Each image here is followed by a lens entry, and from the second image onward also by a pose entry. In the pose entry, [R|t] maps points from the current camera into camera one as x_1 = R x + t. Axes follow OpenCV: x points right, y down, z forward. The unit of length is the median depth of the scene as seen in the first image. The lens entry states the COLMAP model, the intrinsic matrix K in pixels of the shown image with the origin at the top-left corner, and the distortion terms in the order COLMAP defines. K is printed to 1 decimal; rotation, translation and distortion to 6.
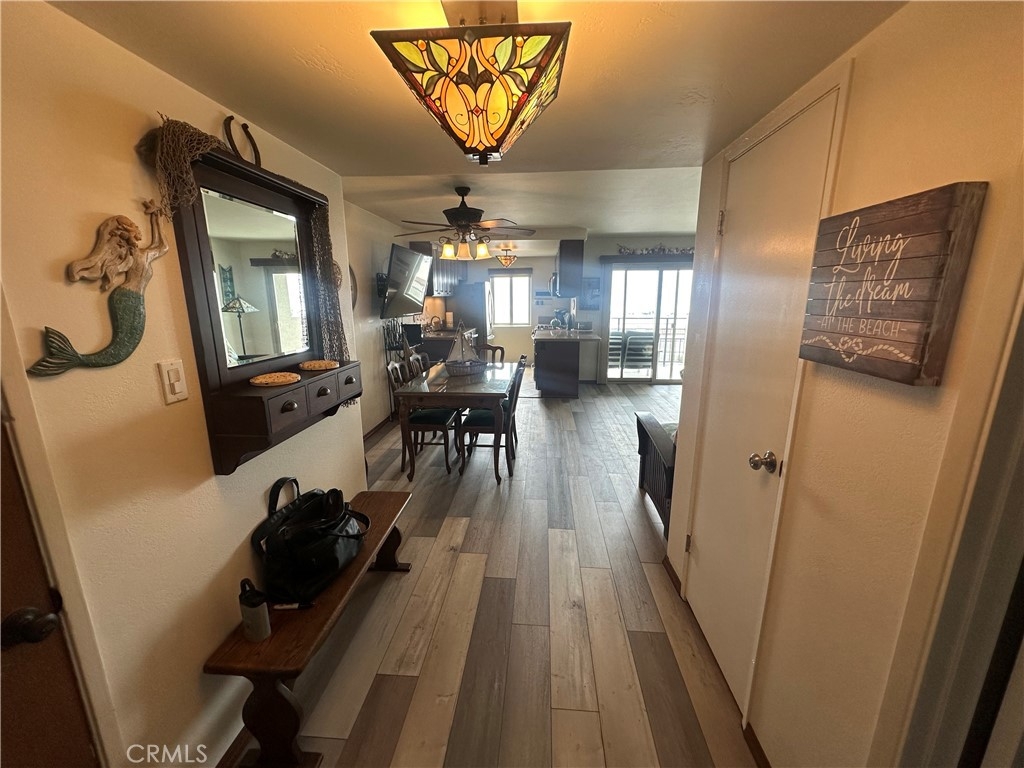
lens RADIAL K [[410.8, 0, 512.0], [0, 410.8, 384.0], [0, 0, 1]] dist [-0.042329, 0.000014]
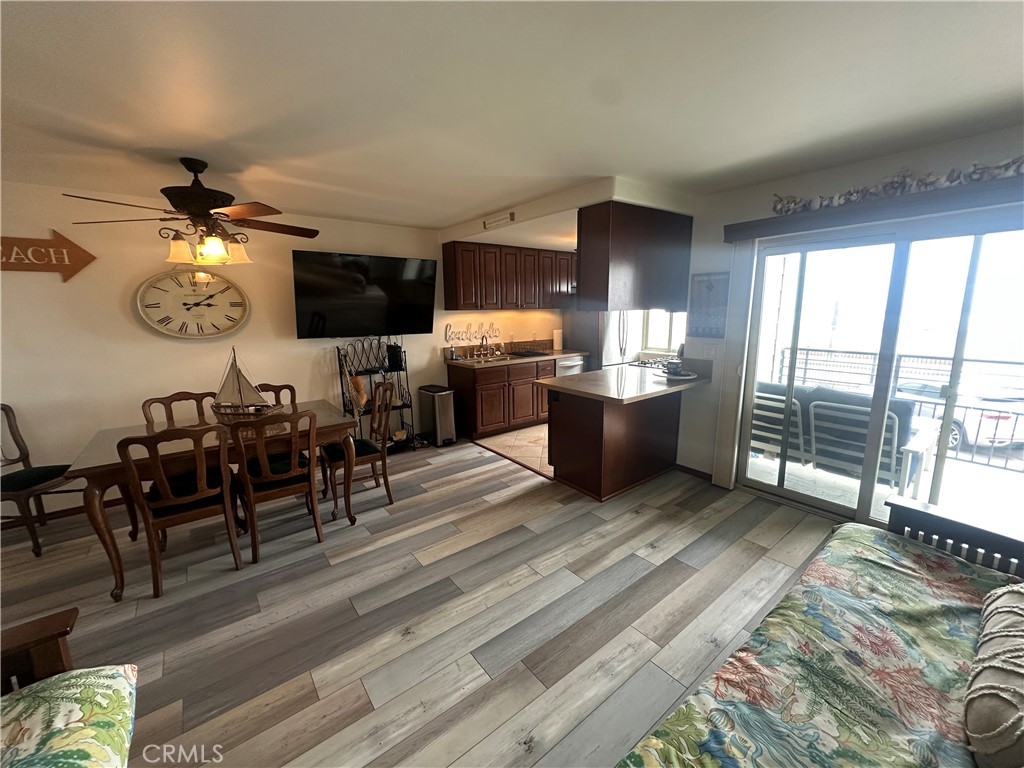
lens RADIAL K [[410.9, 0, 512.0], [0, 410.9, 384.0], [0, 0, 1]] dist [0.000559, -0.000014]
pose [[0.700875, 0.129166, -0.701491, 0.387188], [-0.144680, 0.988767, 0.037509, -0.102103], [0.698457, 0.075203, 0.711690, 0.452688]]
